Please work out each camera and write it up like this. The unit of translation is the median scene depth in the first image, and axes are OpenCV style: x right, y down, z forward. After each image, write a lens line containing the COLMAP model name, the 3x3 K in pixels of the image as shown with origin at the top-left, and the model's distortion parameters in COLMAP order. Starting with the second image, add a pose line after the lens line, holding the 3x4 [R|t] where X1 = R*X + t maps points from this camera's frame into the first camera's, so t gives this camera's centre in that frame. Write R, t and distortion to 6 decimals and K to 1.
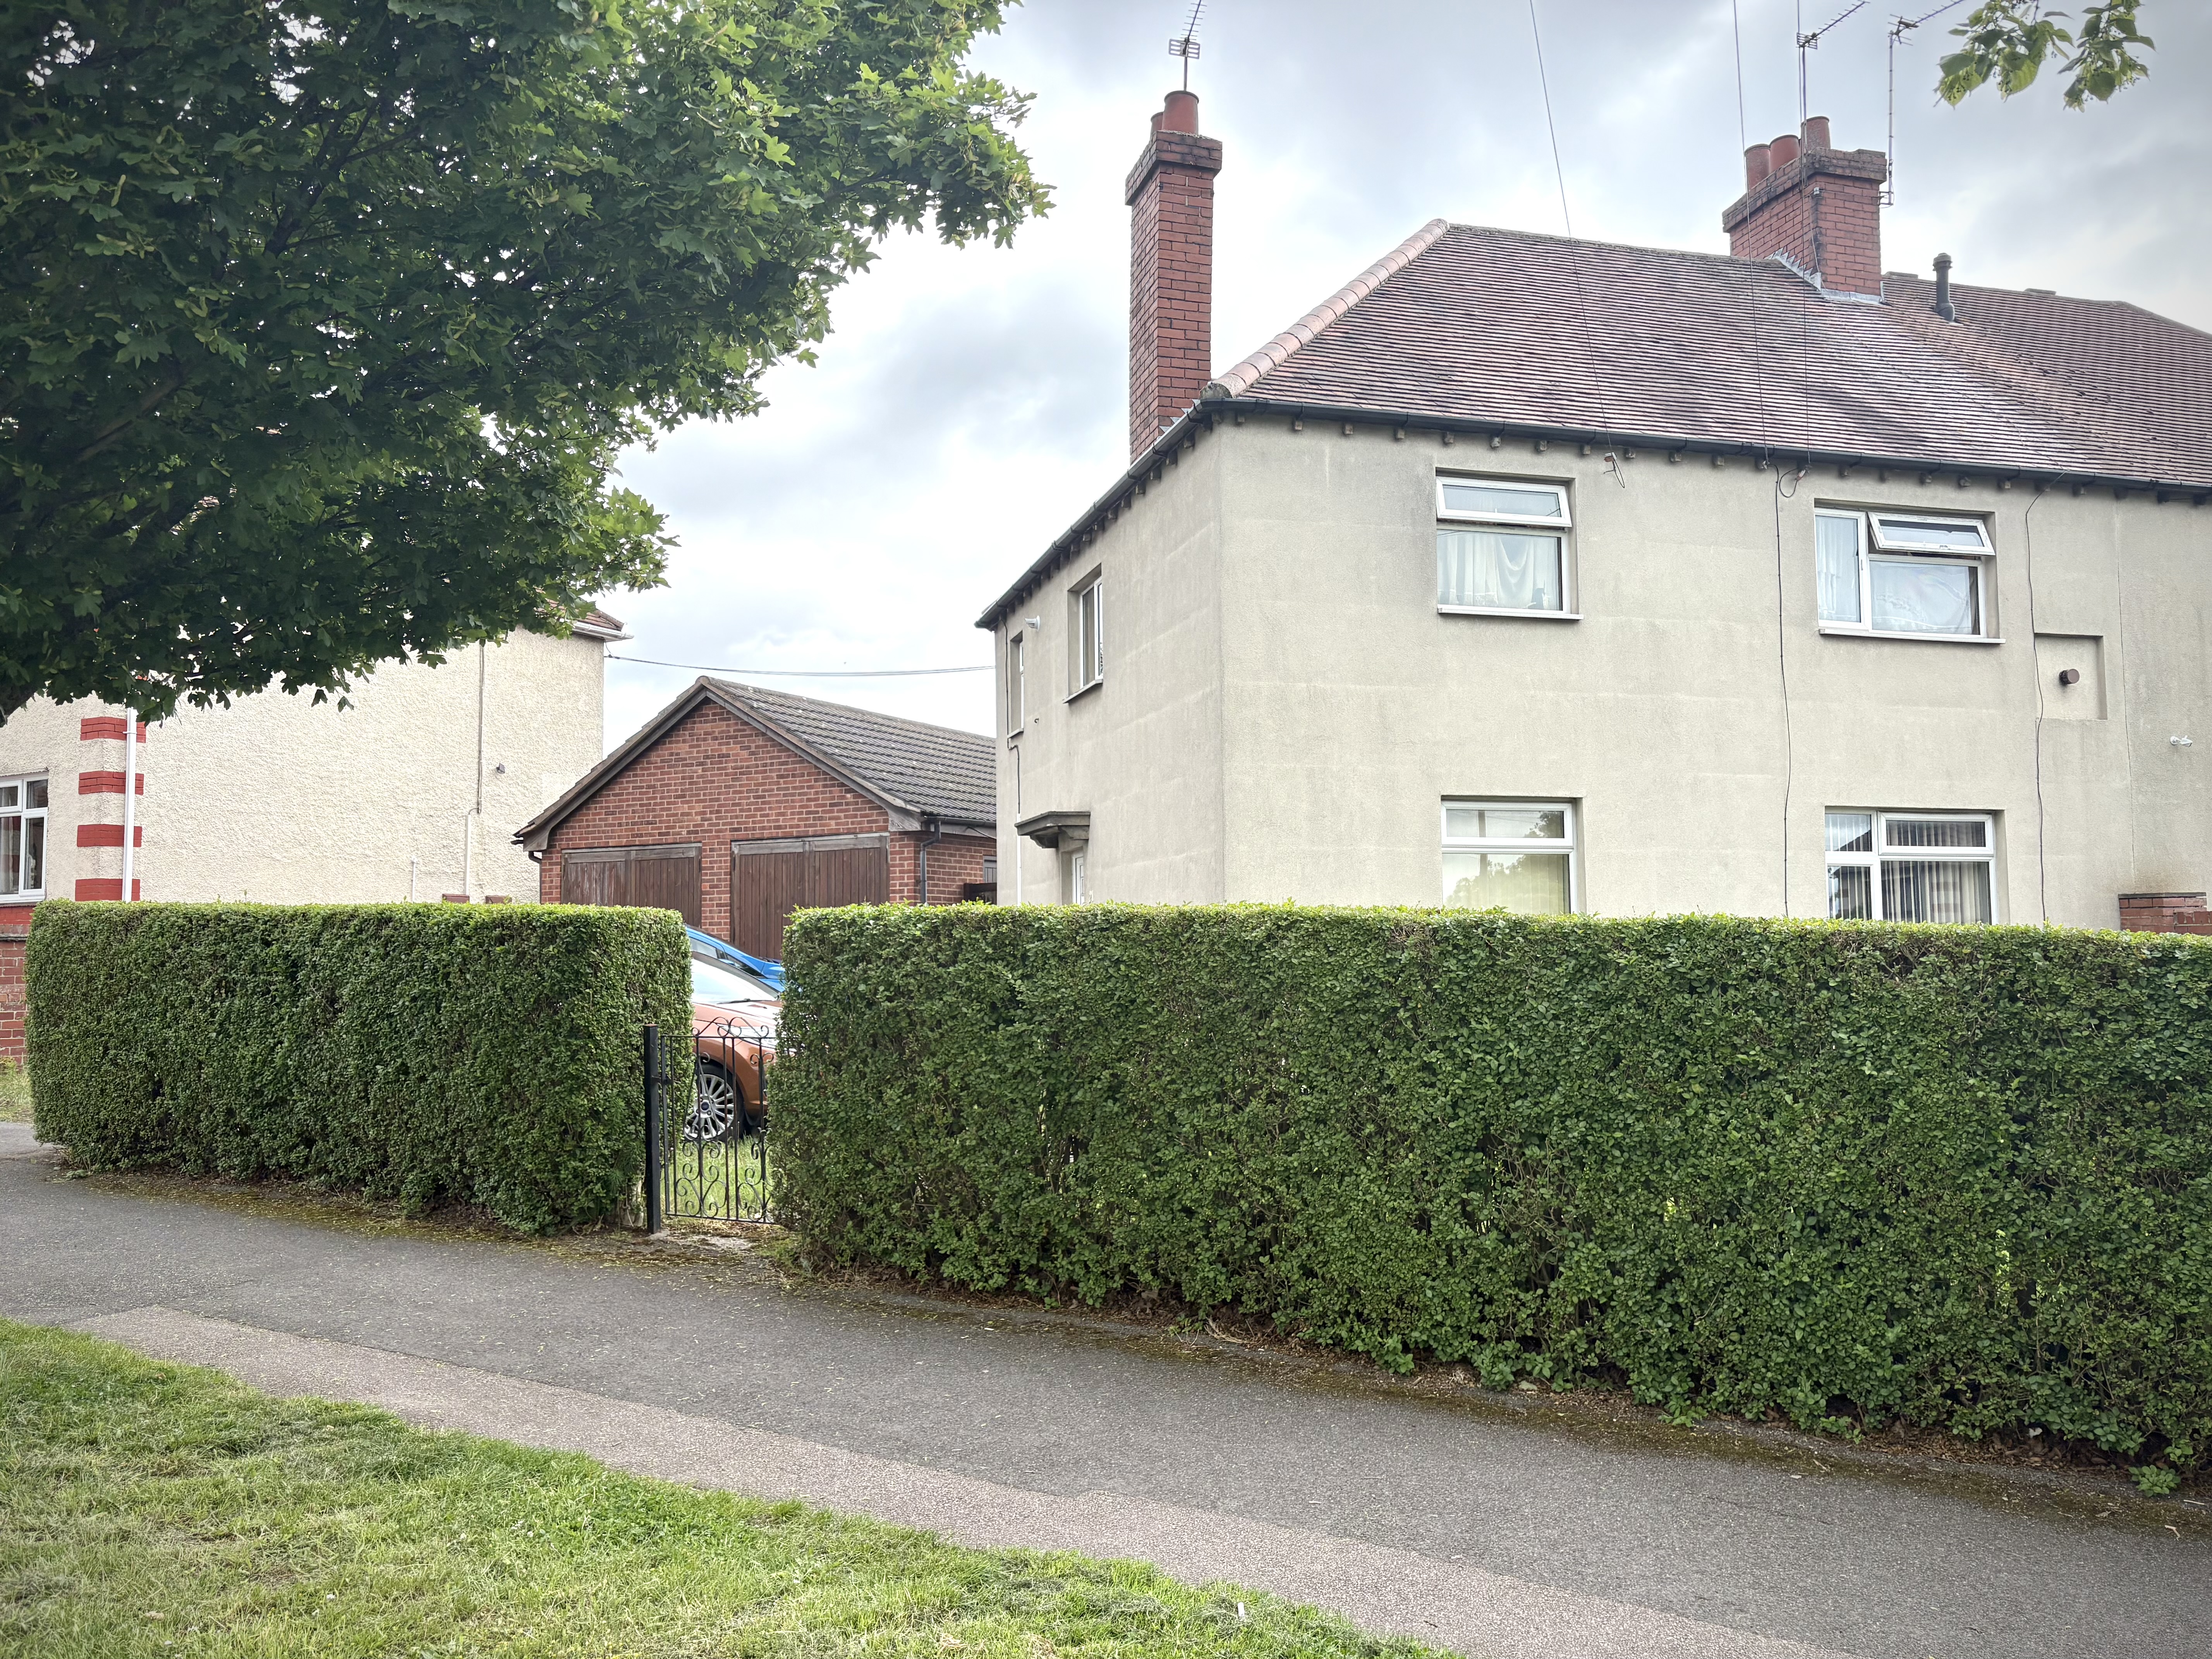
lens RADIAL K [[1681.2, 0, 1106.4], [0, 1681.2, 837.0], [0, 0, 1]] dist [0.035183, 0.000028]
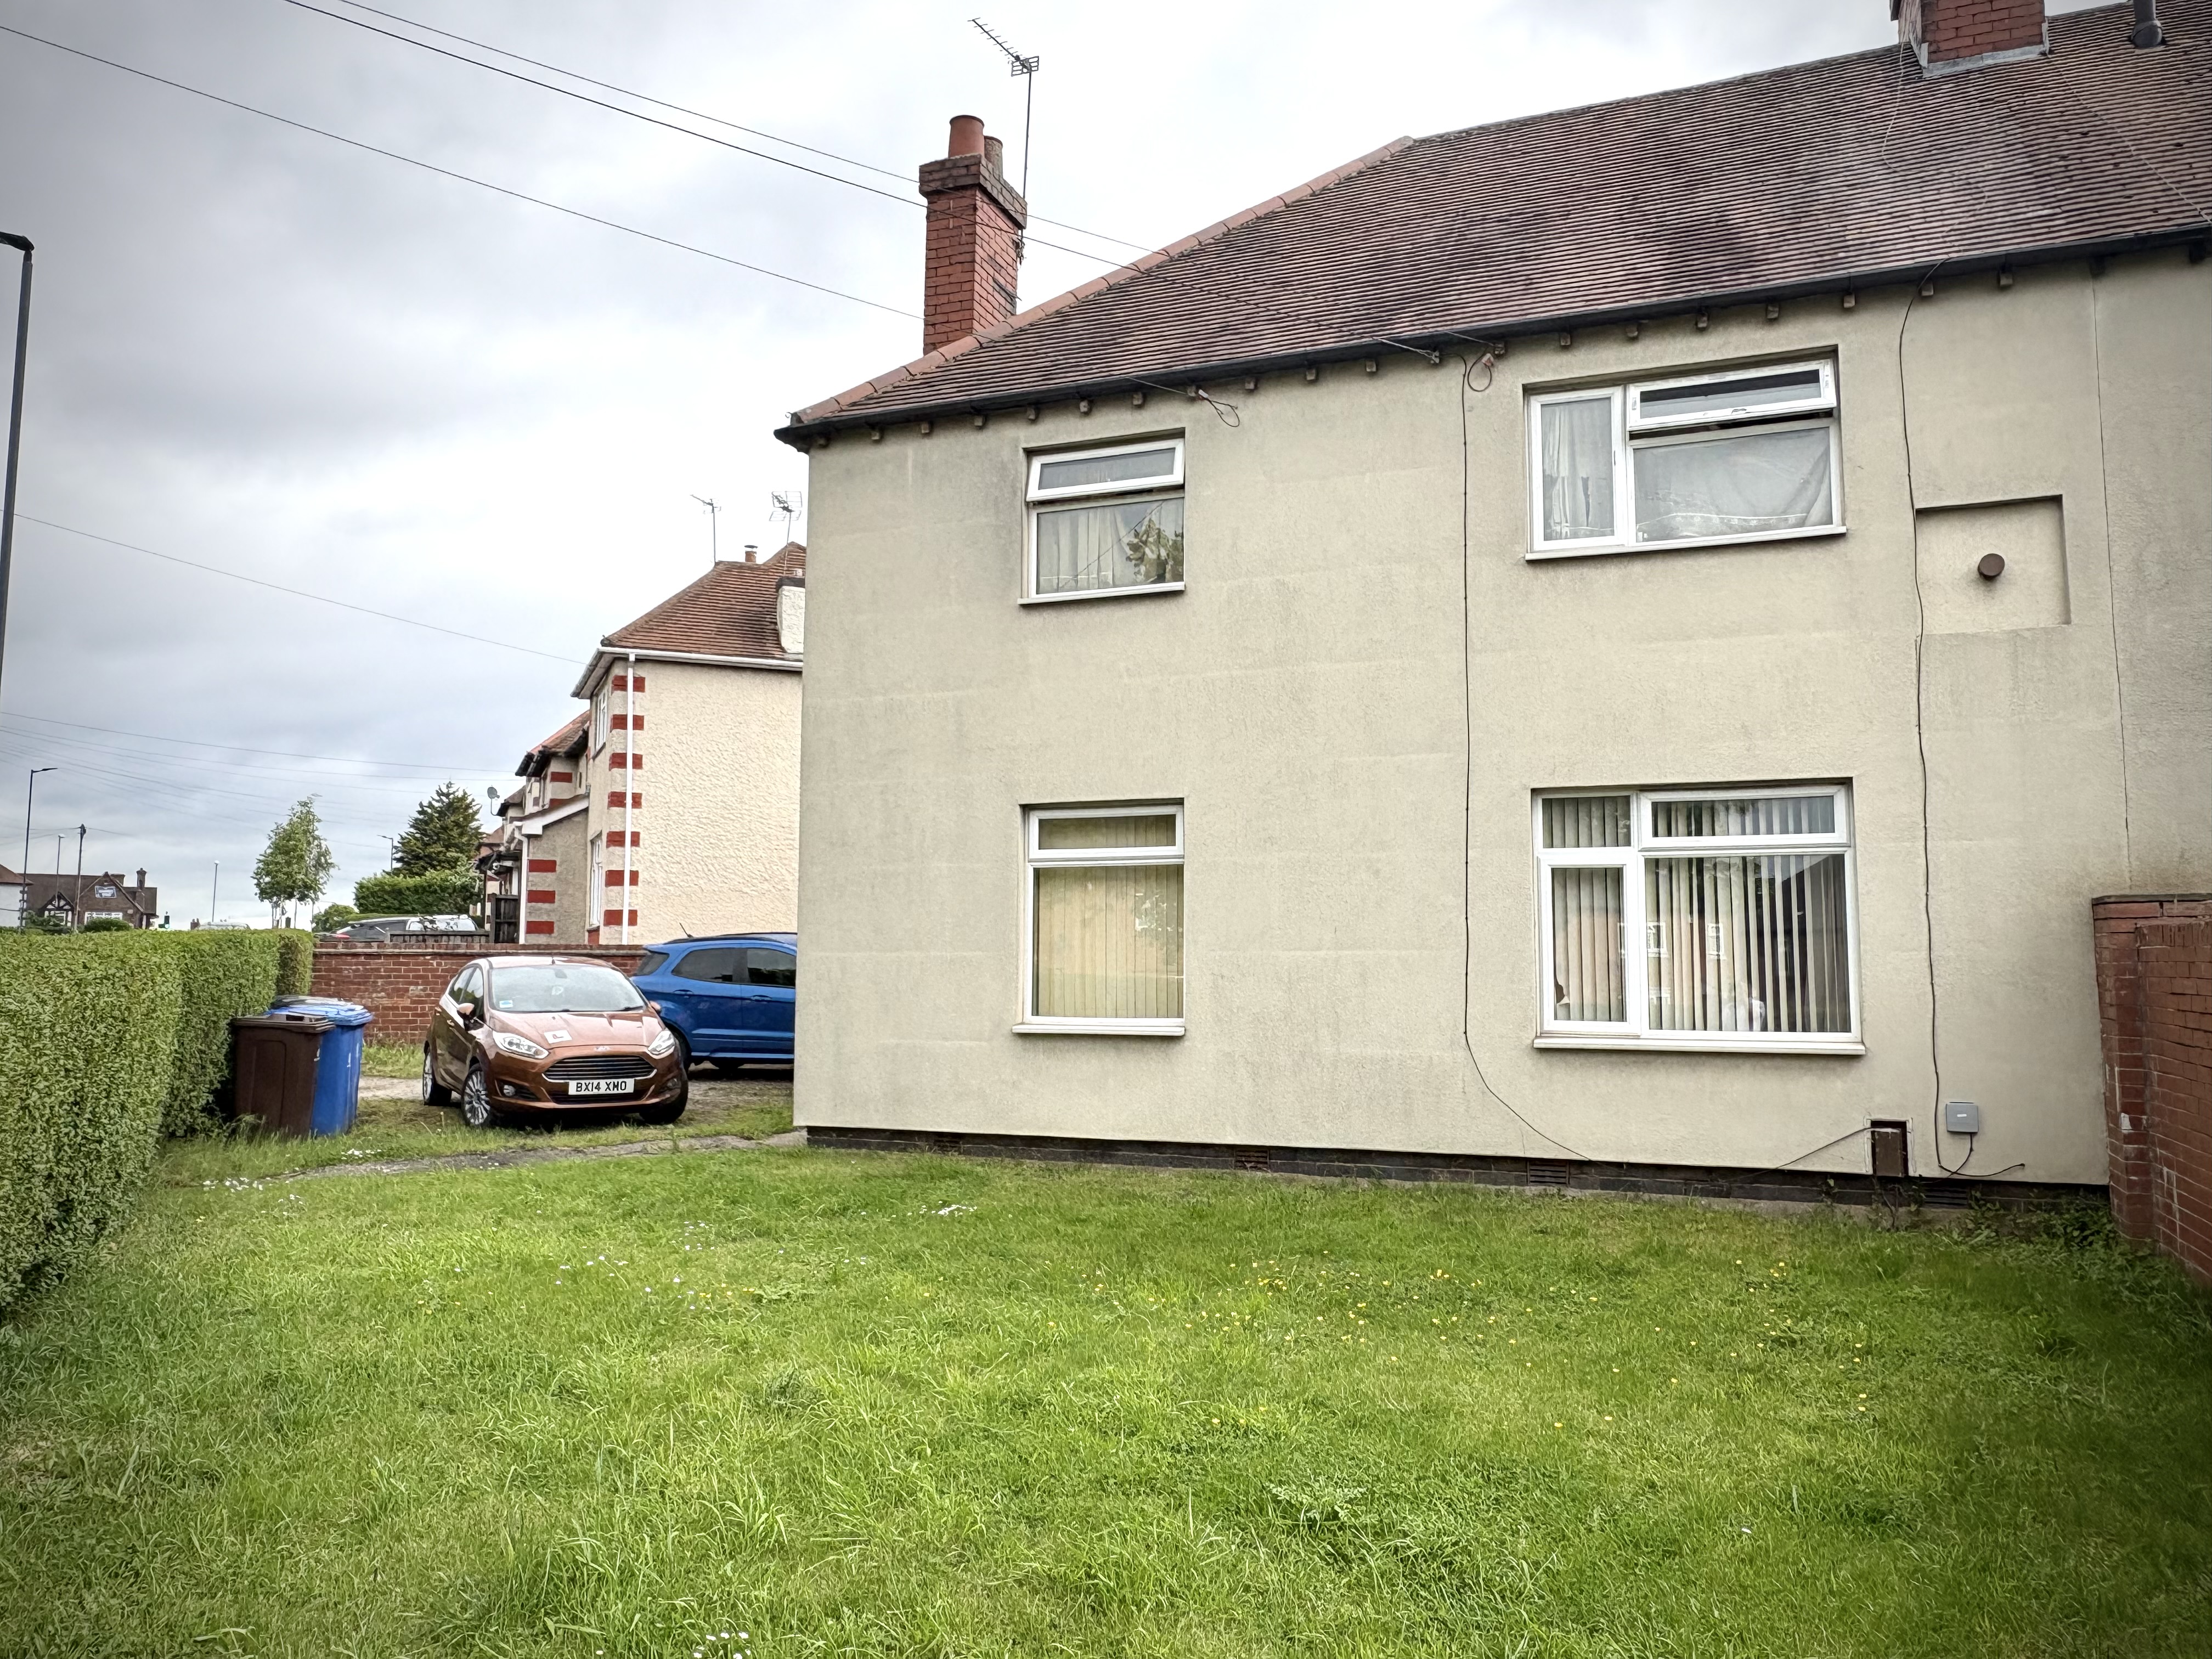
lens RADIAL K [[1597.8, 0, 1105.9], [0, 1597.8, 820.0], [0, 0, 1]] dist [0.000761, -0.005295]
pose [[0.783532, -0.047189, -0.619557, 0.708581], [0.032289, 0.998857, -0.035244, 0.014589], [0.620512, 0.007610, 0.784160, 0.322194]]
